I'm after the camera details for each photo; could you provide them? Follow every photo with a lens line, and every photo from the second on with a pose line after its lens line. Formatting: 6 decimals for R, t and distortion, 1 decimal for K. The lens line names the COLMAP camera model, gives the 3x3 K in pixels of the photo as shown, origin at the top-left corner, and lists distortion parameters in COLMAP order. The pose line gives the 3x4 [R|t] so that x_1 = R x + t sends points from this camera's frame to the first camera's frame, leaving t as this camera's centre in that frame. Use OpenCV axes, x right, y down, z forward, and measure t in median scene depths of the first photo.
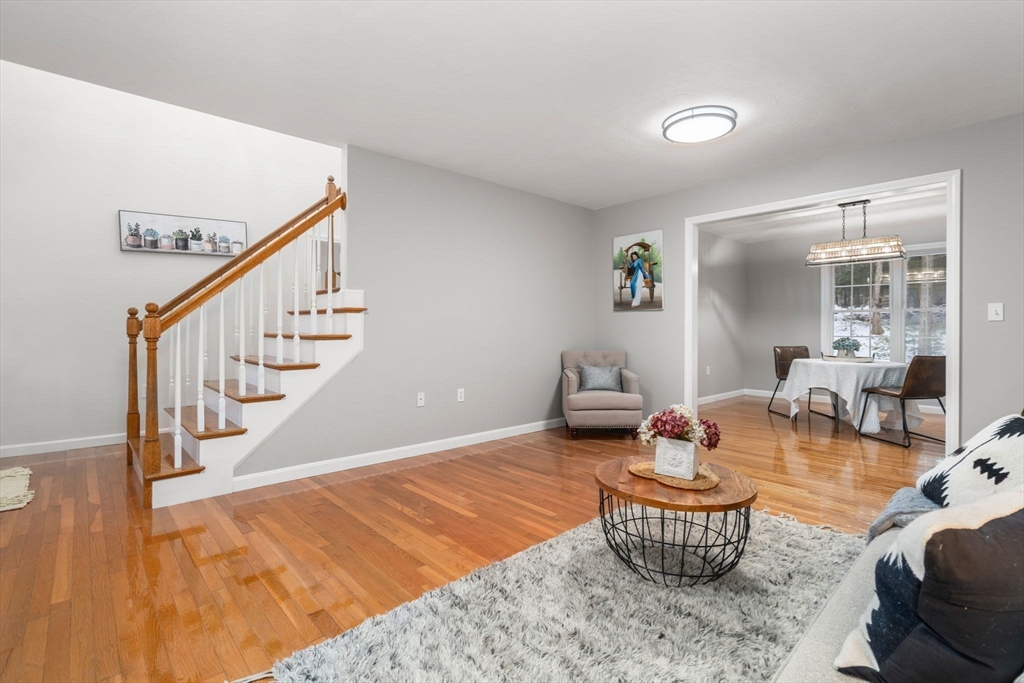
lens RADIAL K [[473.4, 0, 516.7], [0, 473.4, 330.2], [0, 0, 1]] dist [-0.001545, 0.000079]
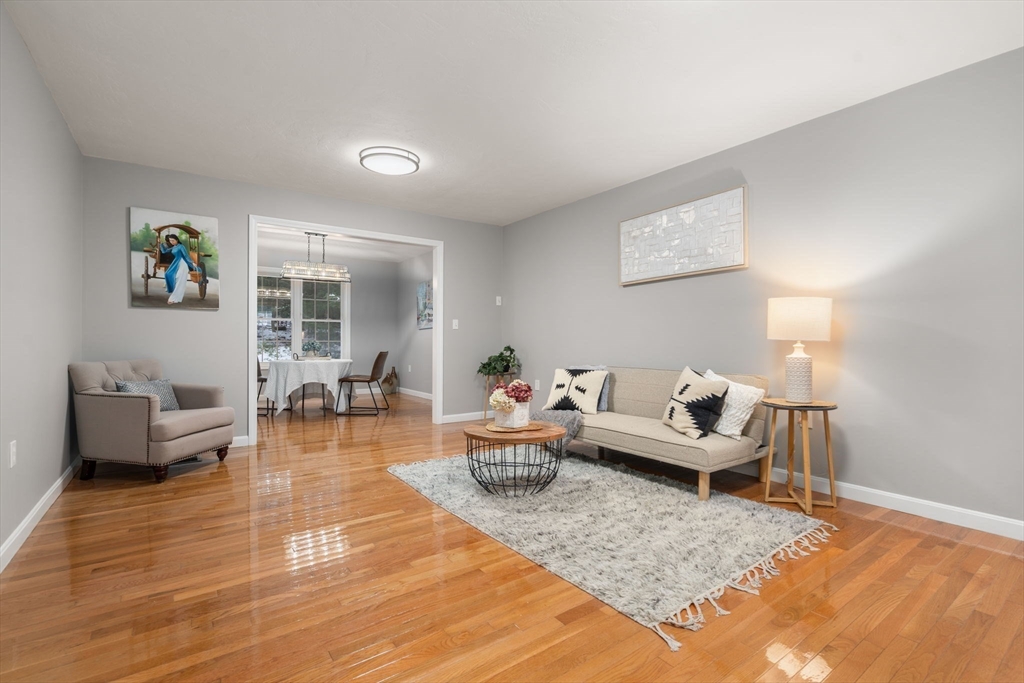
lens RADIAL K [[473.4, 0, 516.7], [0, 473.4, 330.2], [0, 0, 1]] dist [-0.001545, 0.000079]
pose [[0.119830, 0.017111, 0.992647, -0.478290], [0.004069, 0.999835, -0.017726, 0.012094], [-0.992786, 0.006163, 0.119740, 0.335968]]
